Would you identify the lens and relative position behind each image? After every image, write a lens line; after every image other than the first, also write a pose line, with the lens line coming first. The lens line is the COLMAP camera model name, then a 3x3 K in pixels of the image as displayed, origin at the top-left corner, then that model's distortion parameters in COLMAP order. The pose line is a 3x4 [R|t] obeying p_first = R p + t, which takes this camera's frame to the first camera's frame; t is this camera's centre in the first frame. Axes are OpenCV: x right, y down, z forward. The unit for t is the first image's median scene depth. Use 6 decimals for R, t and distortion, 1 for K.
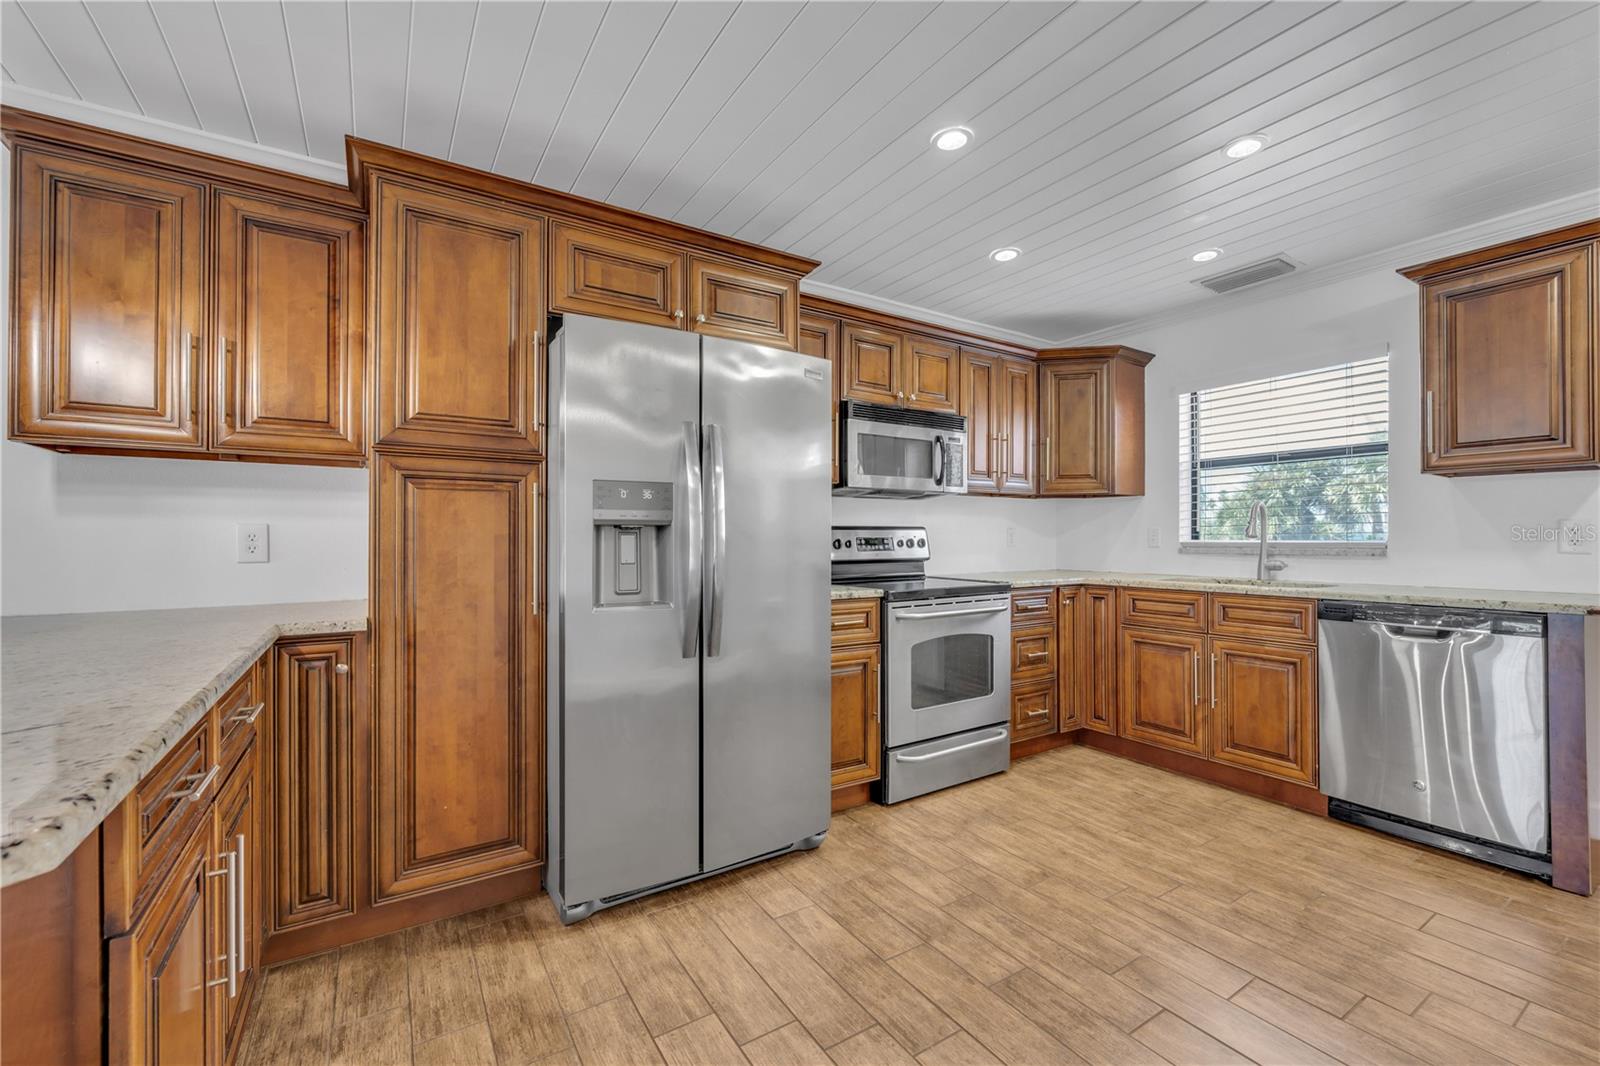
lens RADIAL K [[668.7, 0, 808.5], [0, 668.7, 528.0], [0, 0, 1]] dist [-0.002206, -0.000280]
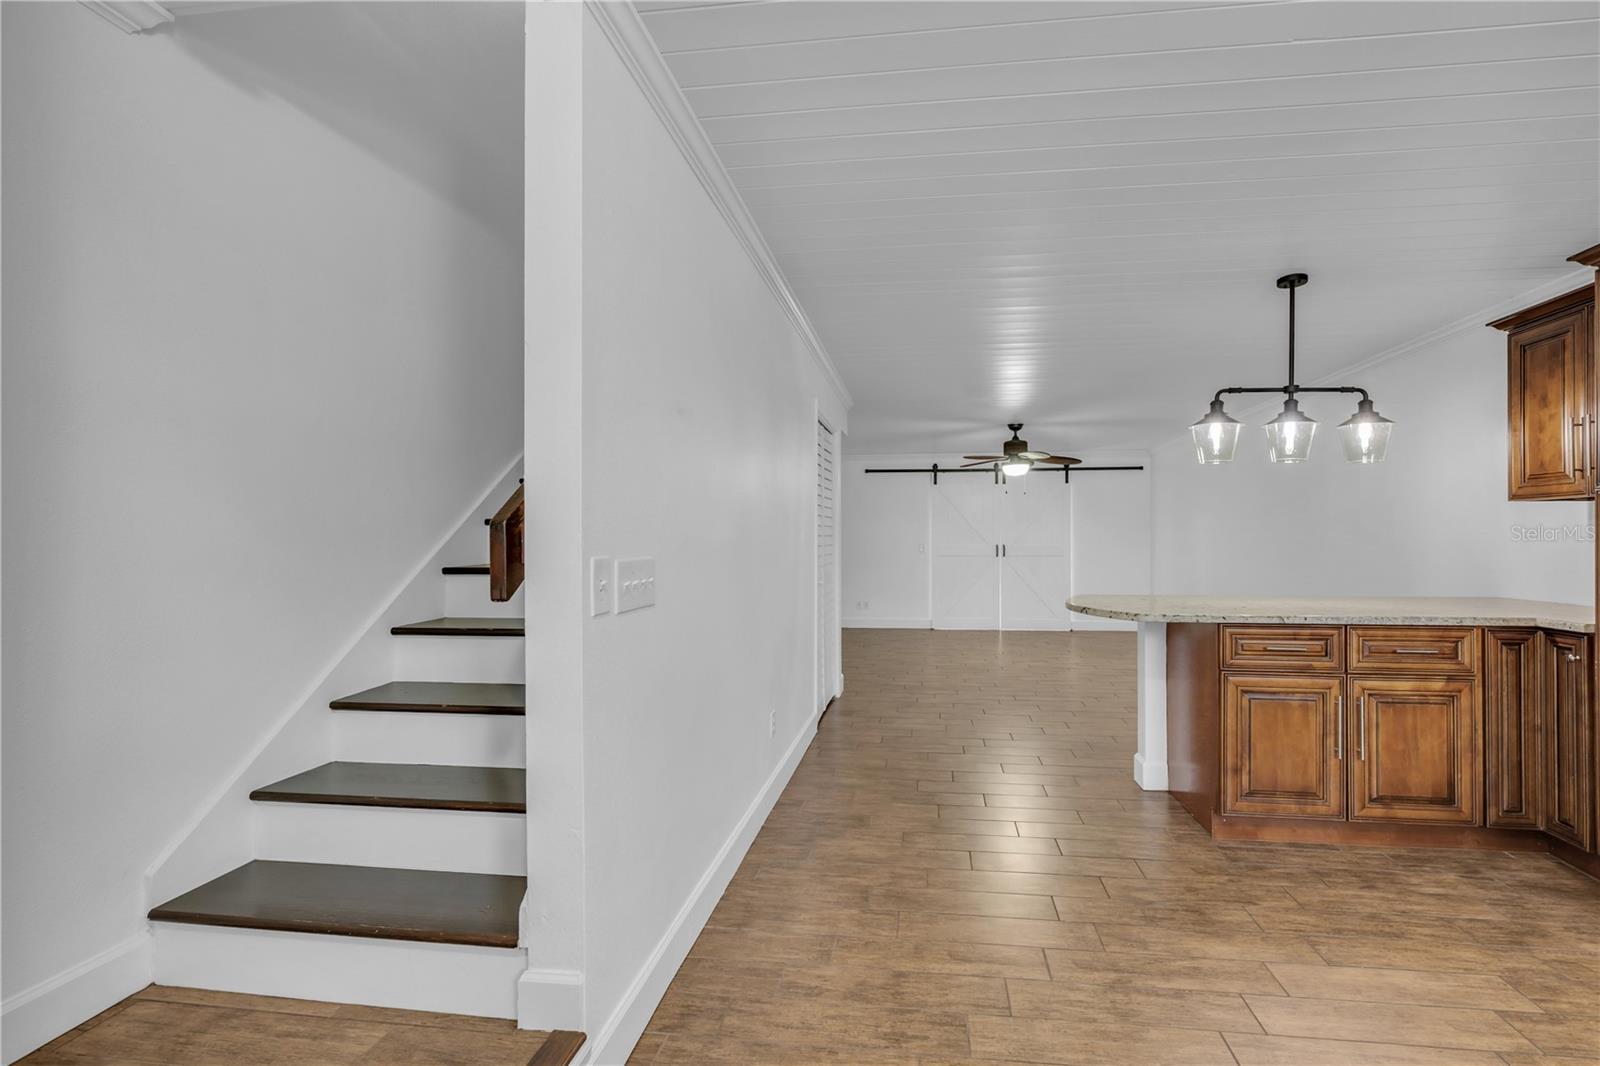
lens RADIAL K [[668.7, 0, 851.5], [0, 668.7, 538.2], [0, 0, 1]] dist [-0.002206, -0.000280]
pose [[-0.643708, -0.005677, -0.765251, 0.900008], [0.006581, 0.999894, -0.012954, -0.015263], [0.765243, -0.013374, -0.643602, 0.549478]]
